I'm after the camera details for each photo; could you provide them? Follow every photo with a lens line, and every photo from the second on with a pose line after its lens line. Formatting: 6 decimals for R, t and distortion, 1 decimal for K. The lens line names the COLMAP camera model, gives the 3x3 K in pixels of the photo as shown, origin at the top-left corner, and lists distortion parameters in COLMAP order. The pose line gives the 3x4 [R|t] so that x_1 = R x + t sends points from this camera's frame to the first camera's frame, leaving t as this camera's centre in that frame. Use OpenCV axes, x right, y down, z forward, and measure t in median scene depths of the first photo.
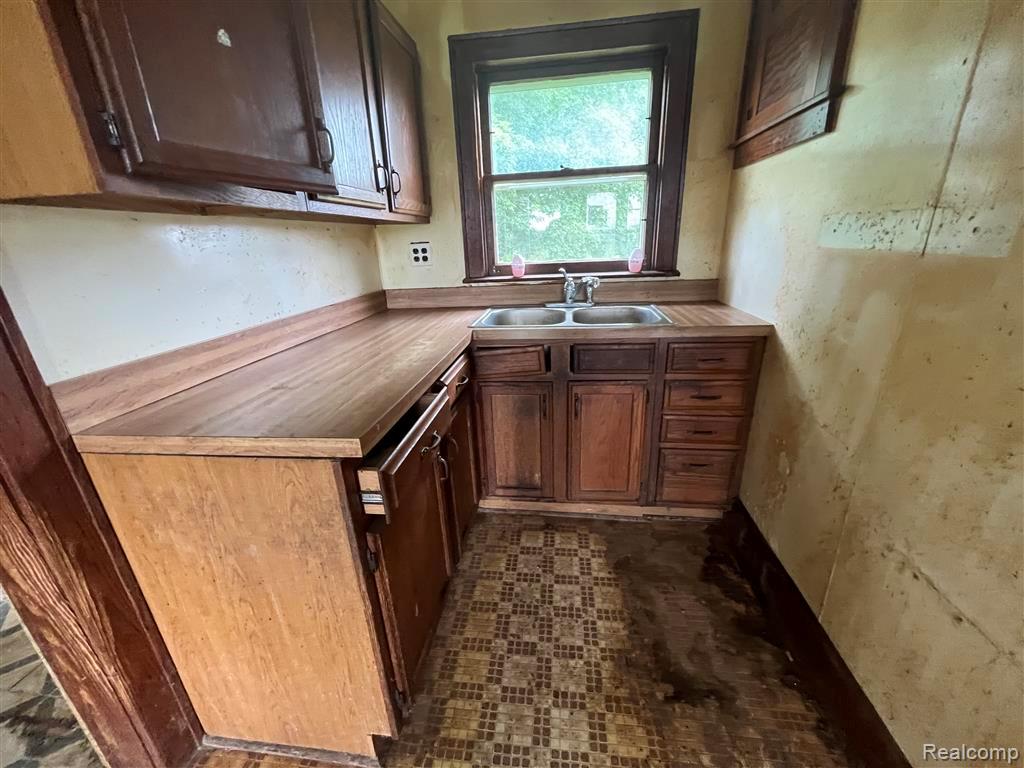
lens RADIAL K [[408.0, 0, 512.0], [0, 408.0, 384.0], [0, 0, 1]] dist [0.002883, 0.000218]
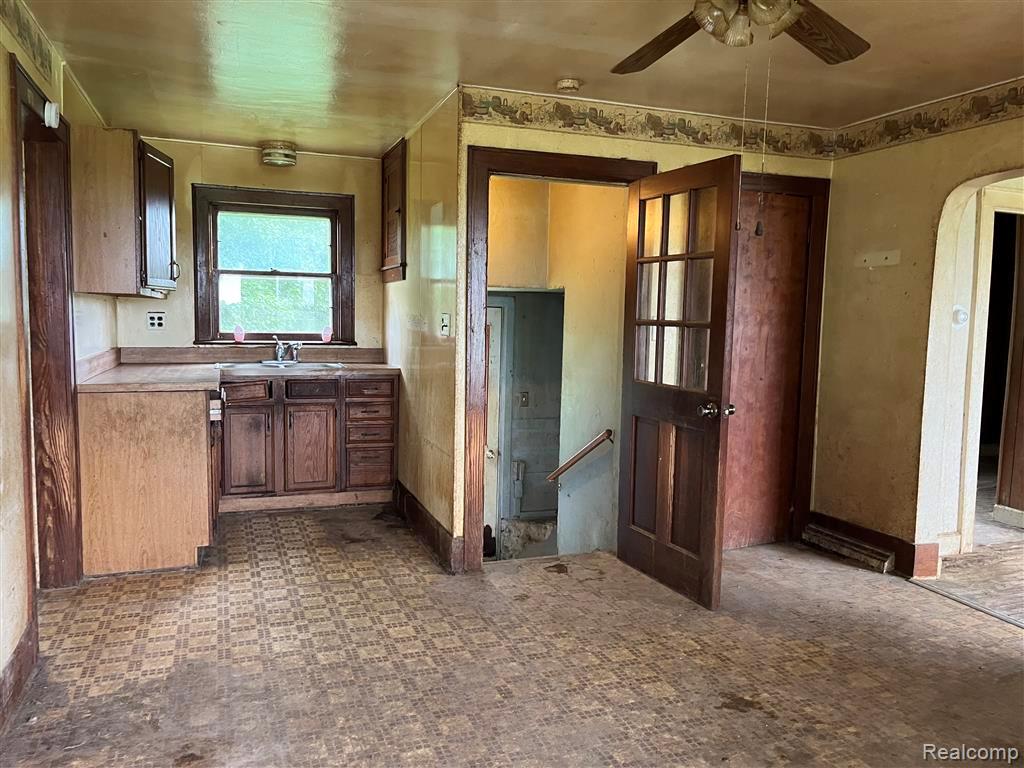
lens RADIAL K [[772.6, 0, 512.0], [0, 772.6, 384.0], [0, 0, 1]] dist [0.040393, -0.000413]
pose [[0.884616, 0.017582, 0.465988, -0.453612], [0.102152, 0.967711, -0.230435, 0.660732], [-0.454993, 0.251448, 0.854257, -1.855180]]
